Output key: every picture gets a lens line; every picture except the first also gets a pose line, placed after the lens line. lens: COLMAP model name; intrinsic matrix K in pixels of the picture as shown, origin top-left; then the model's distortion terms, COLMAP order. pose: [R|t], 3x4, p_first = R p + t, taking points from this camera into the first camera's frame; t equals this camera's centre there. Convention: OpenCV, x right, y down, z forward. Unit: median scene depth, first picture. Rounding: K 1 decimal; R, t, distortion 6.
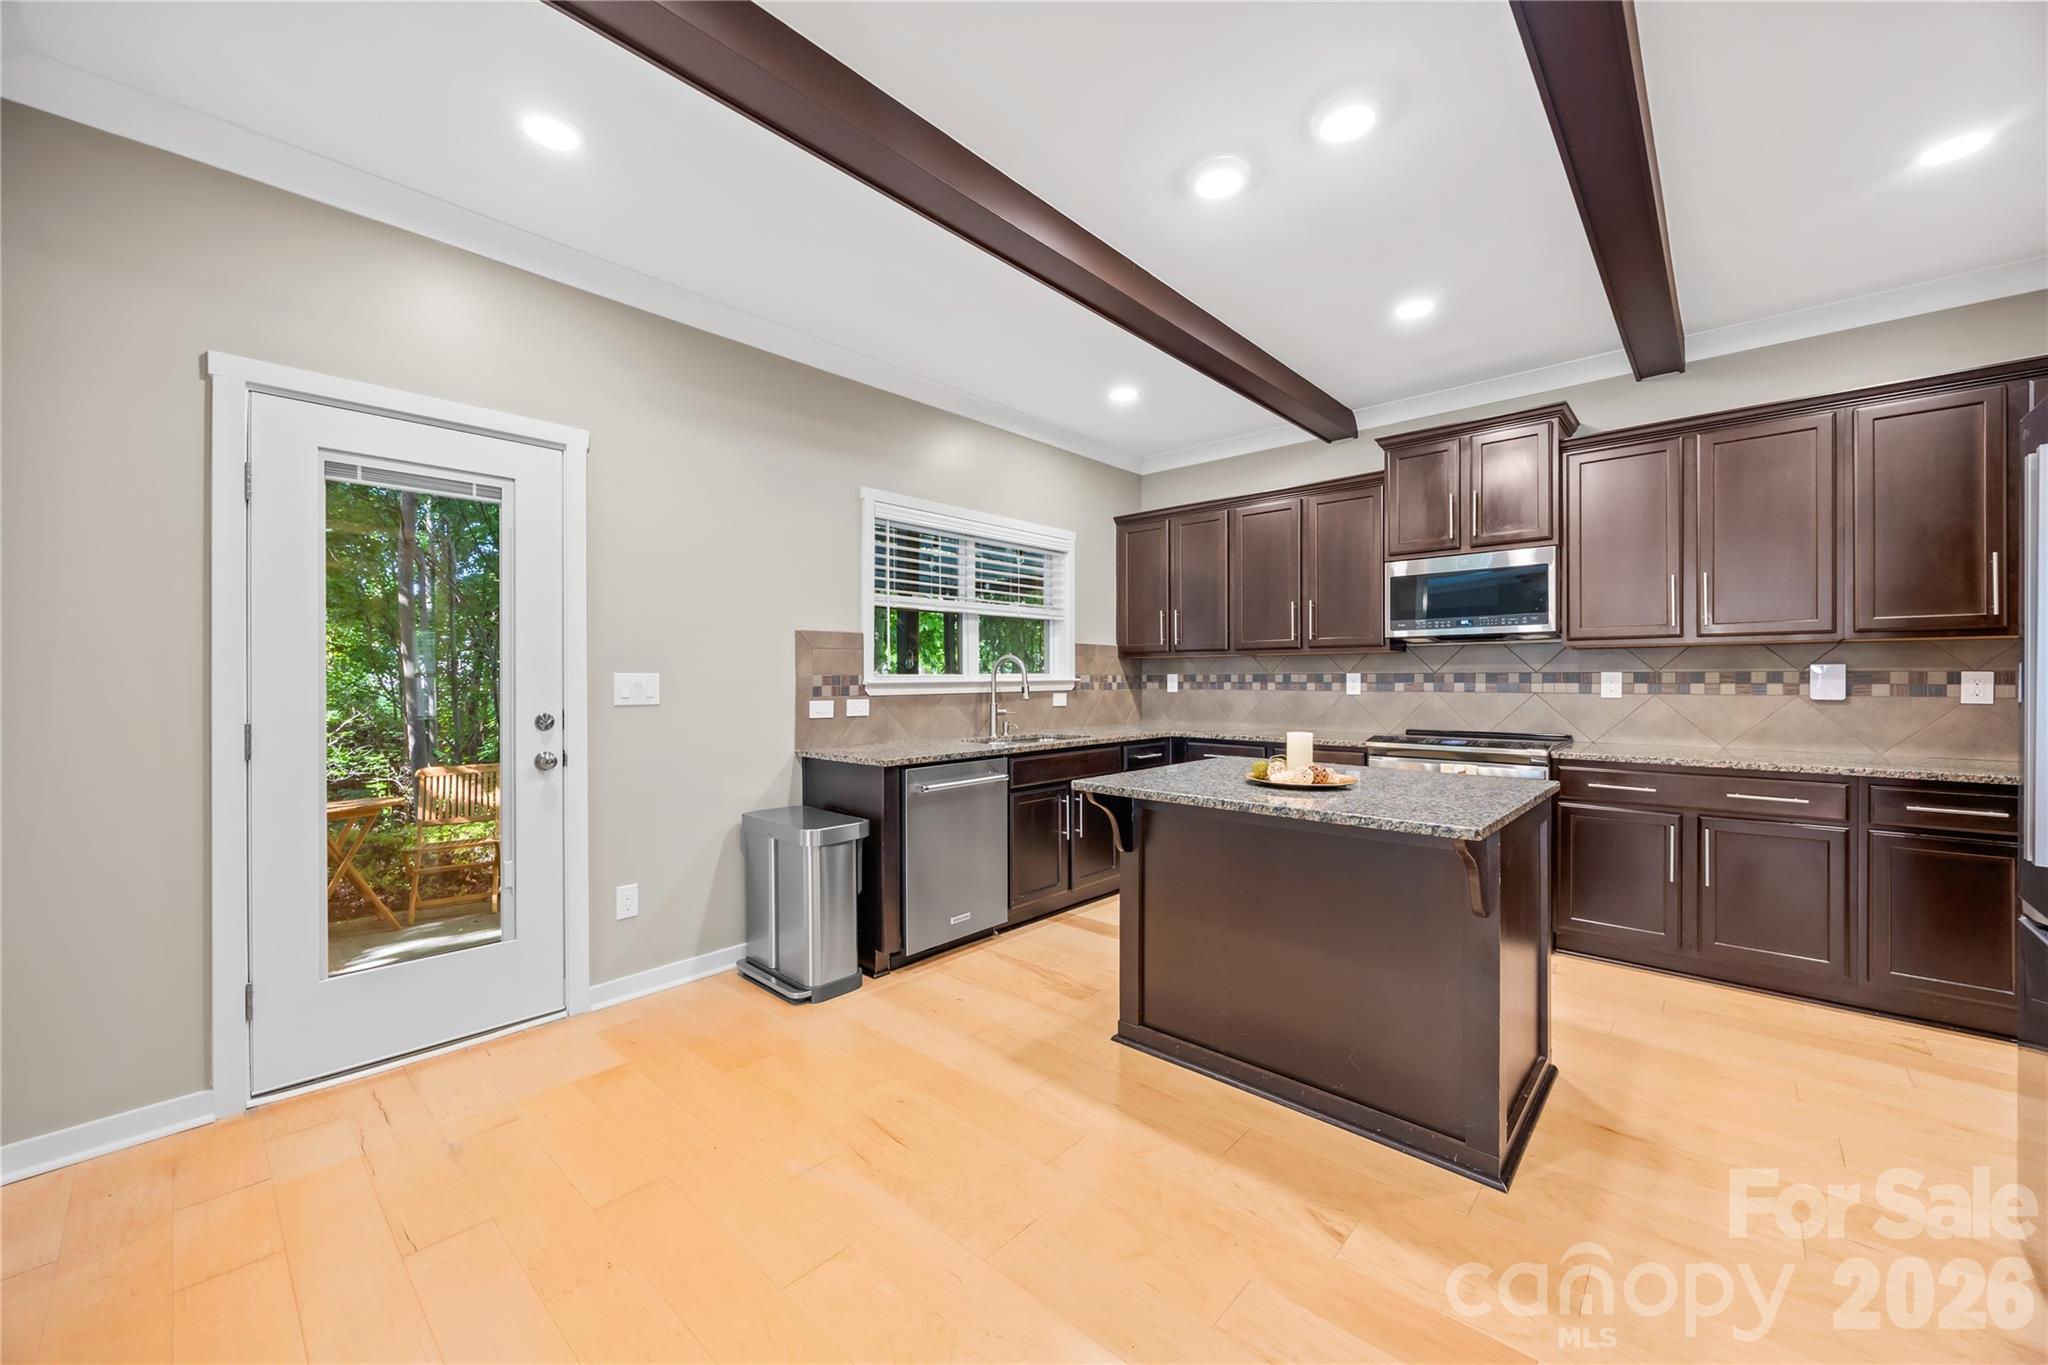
lens RADIAL K [[784.0, 0, 1031.0], [0, 784.0, 674.9], [0, 0, 1]] dist [-0.000299, 0.000101]
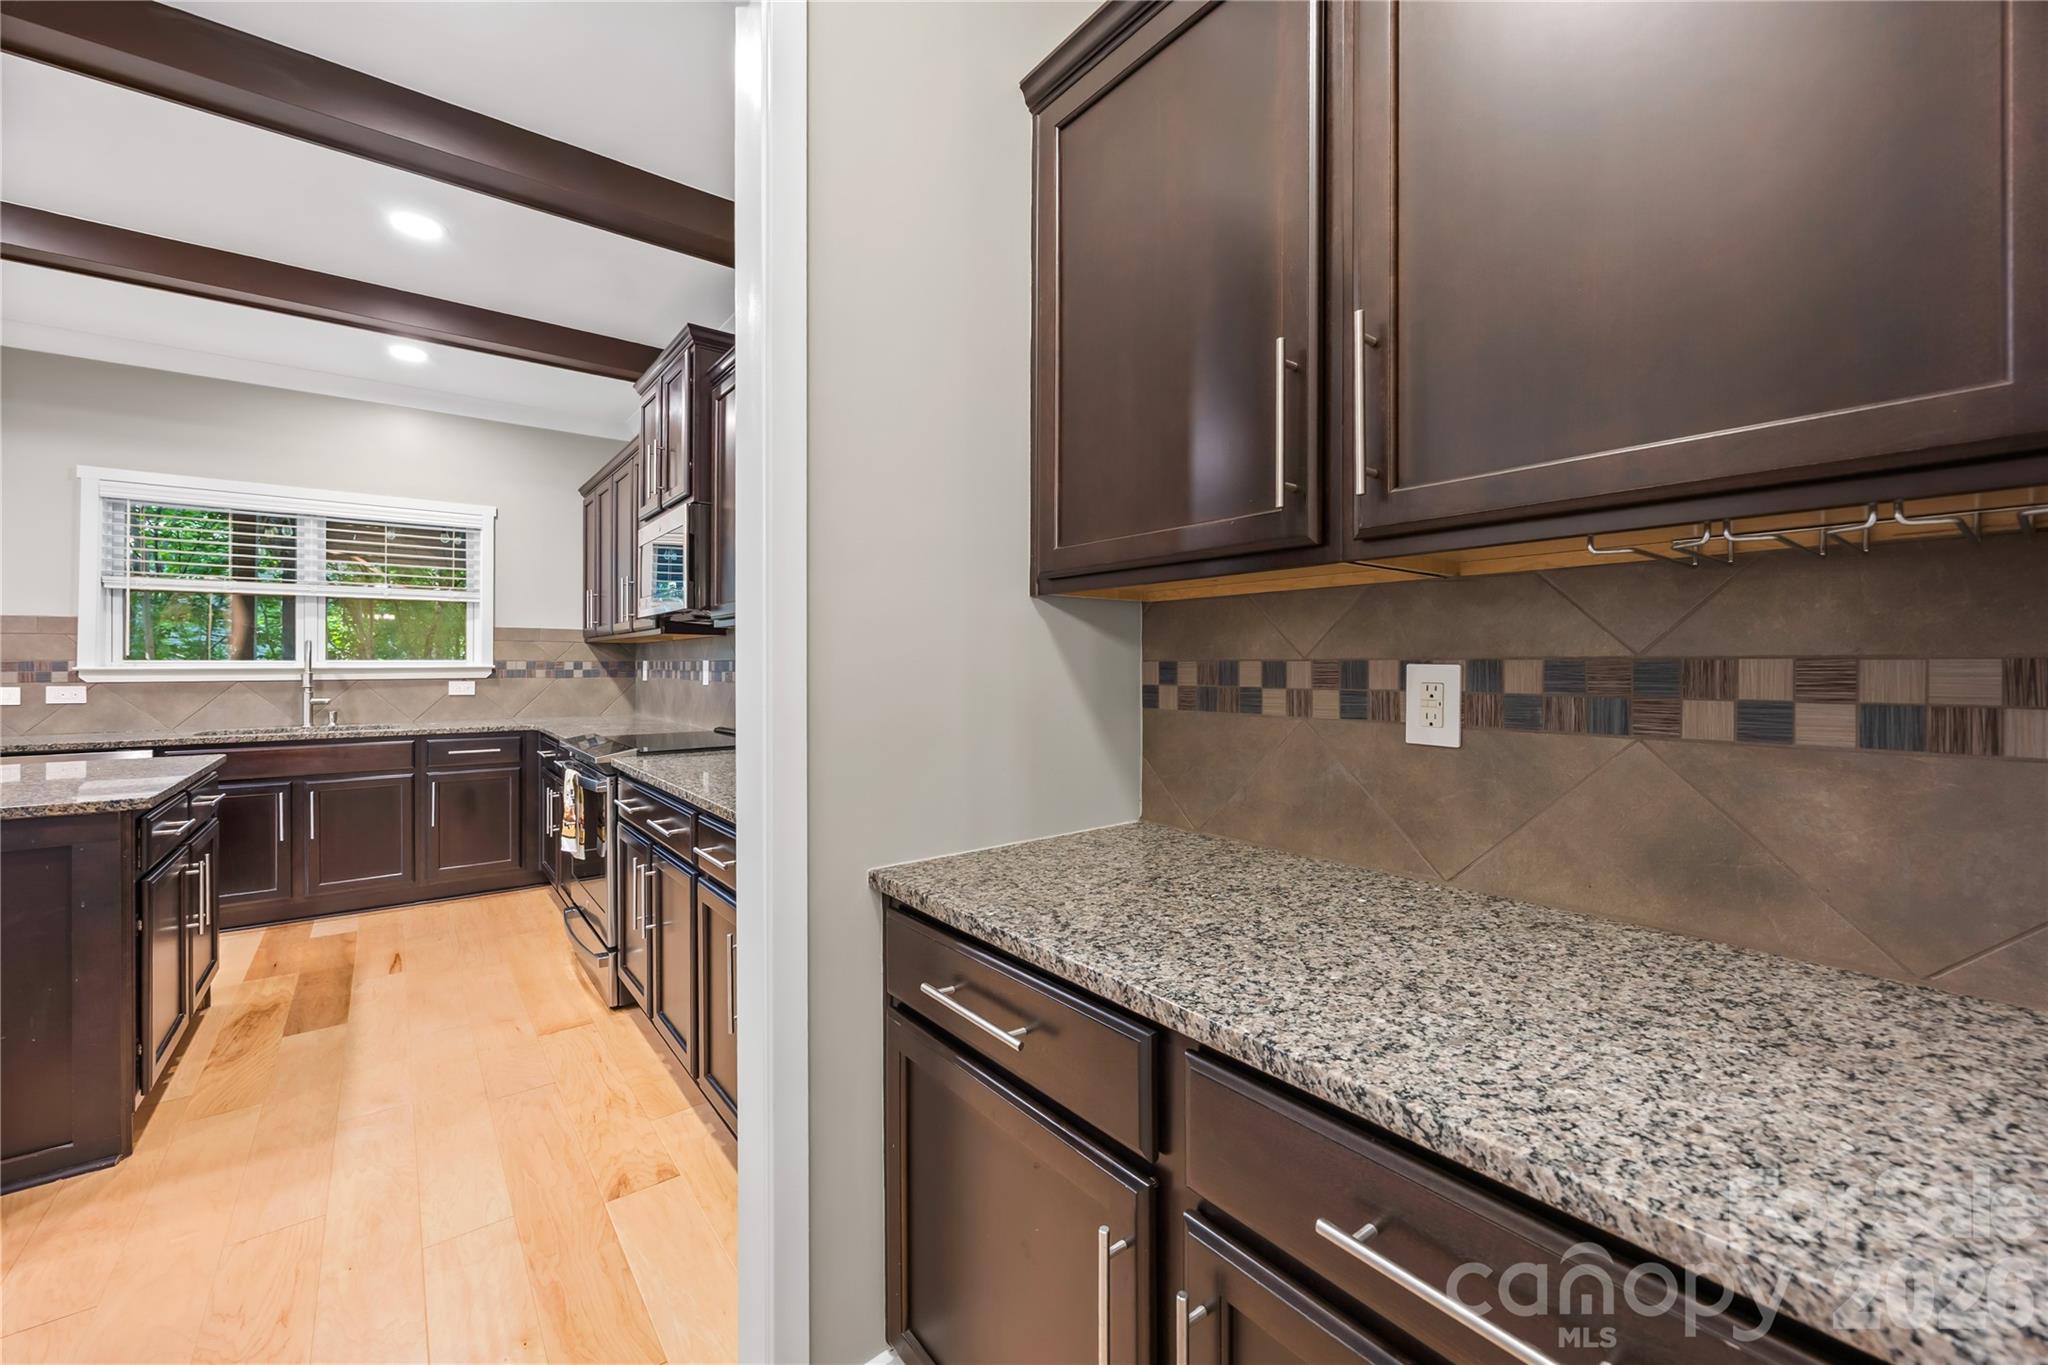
lens RADIAL K [[807.8, 0, 1018.9], [0, 807.8, 659.4], [0, 0, 1]] dist [0.000160, -0.000103]
pose [[0.984302, 0.002417, -0.176474, 0.938798], [-0.002784, 0.999994, -0.001829, -0.002769], [0.176469, 0.002291, 0.984304, 0.194701]]
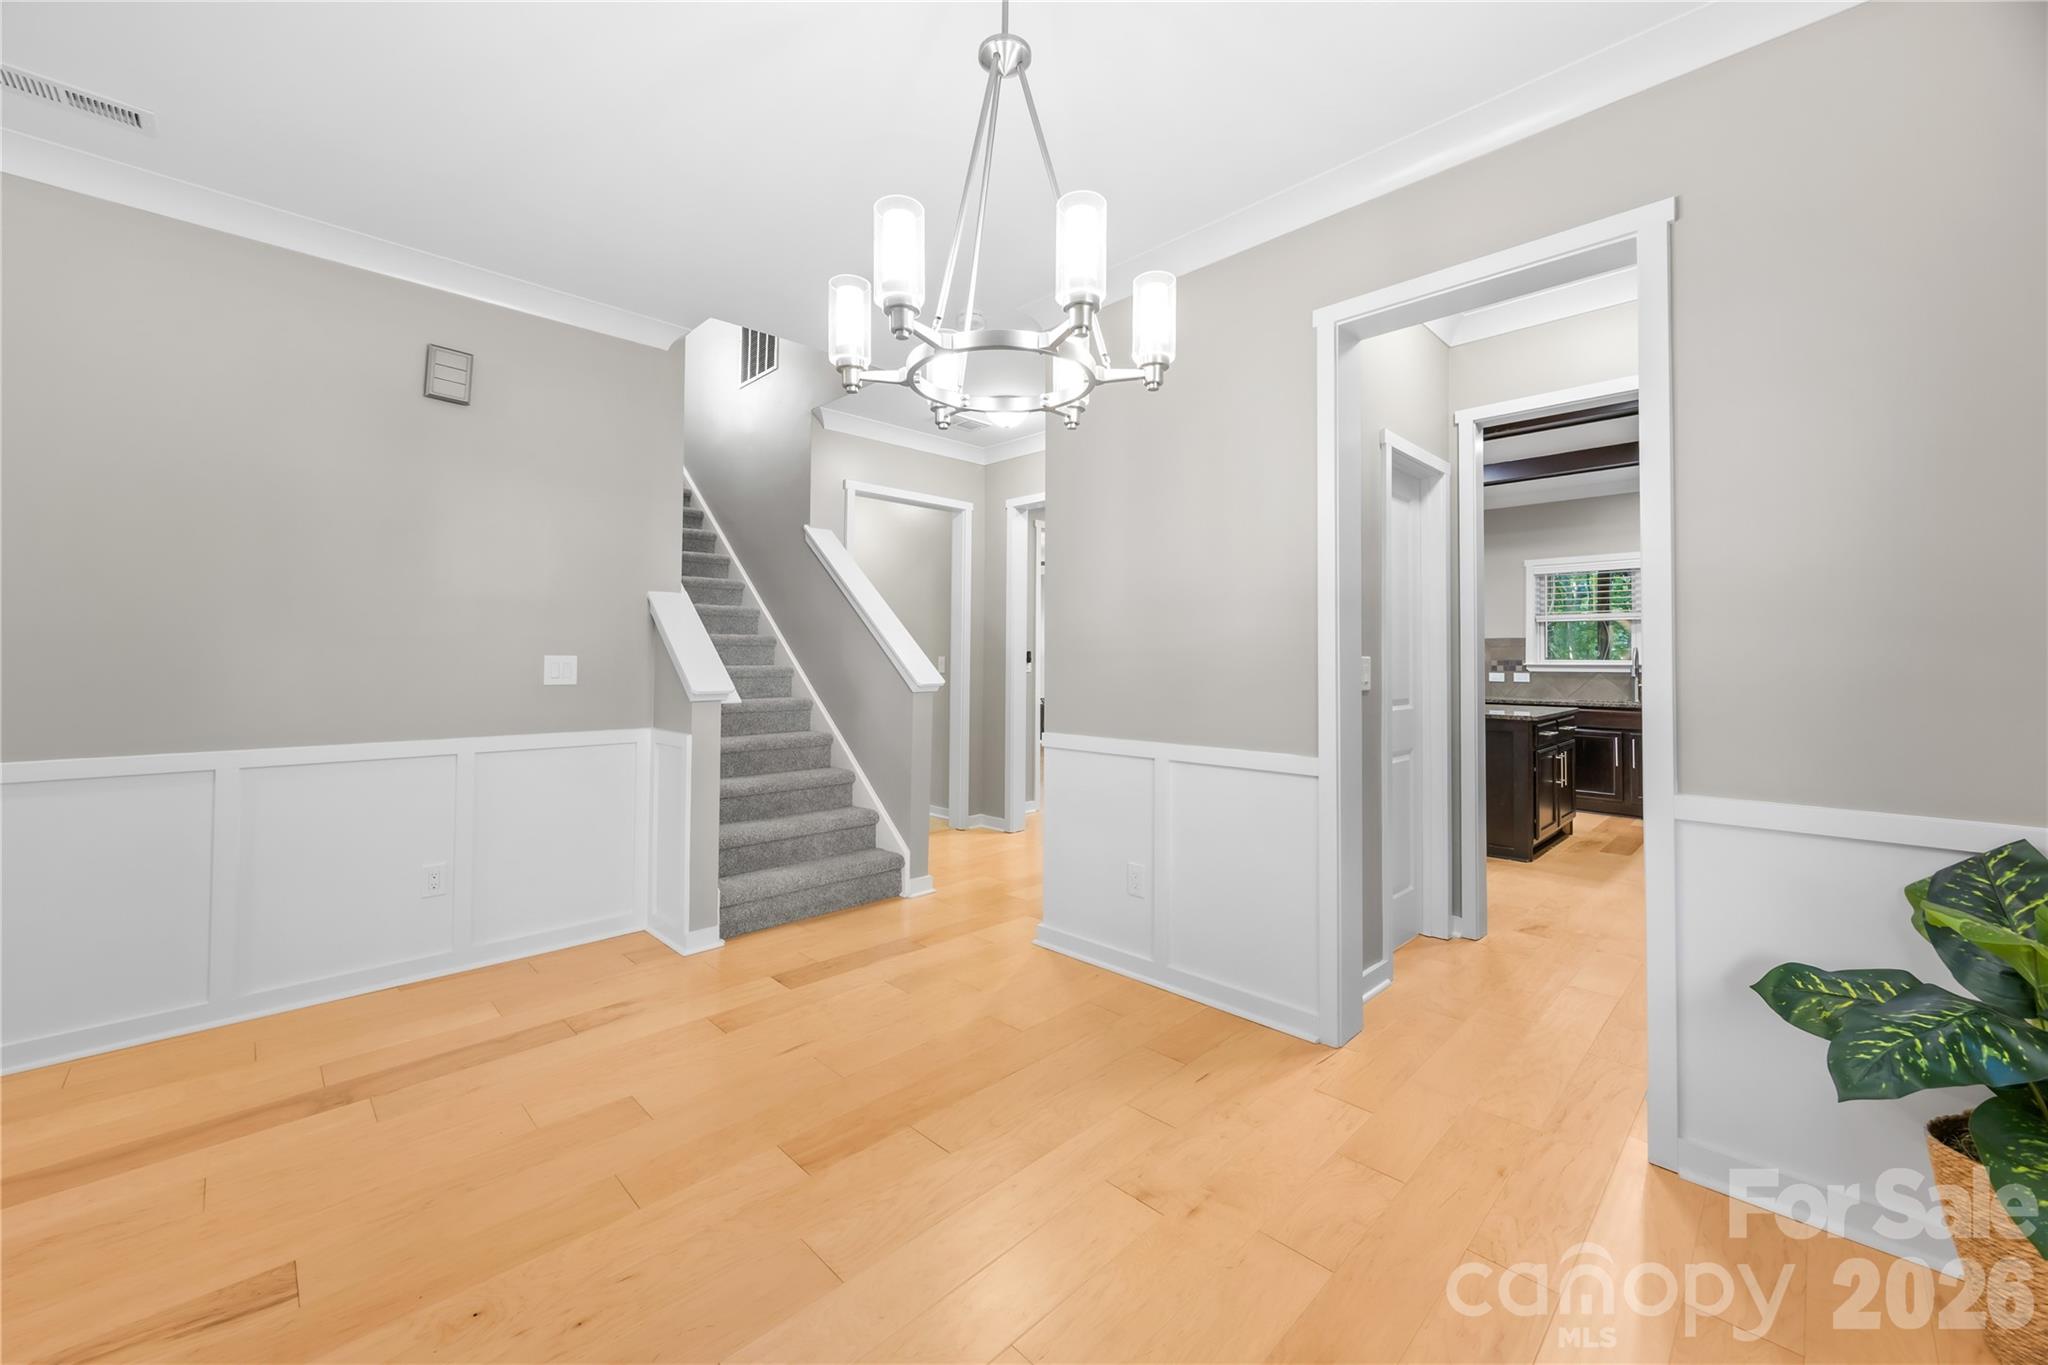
lens RADIAL K [[779.5, 0, 1013.6], [0, 779.5, 641.4], [0, 0, 1]] dist [-0.009343, -0.000323]
pose [[-0.076115, -0.024800, -0.996791, 1.485499], [-0.008042, 0.999673, -0.024258, 0.008672], [0.997067, 0.006170, -0.076289, -0.071829]]
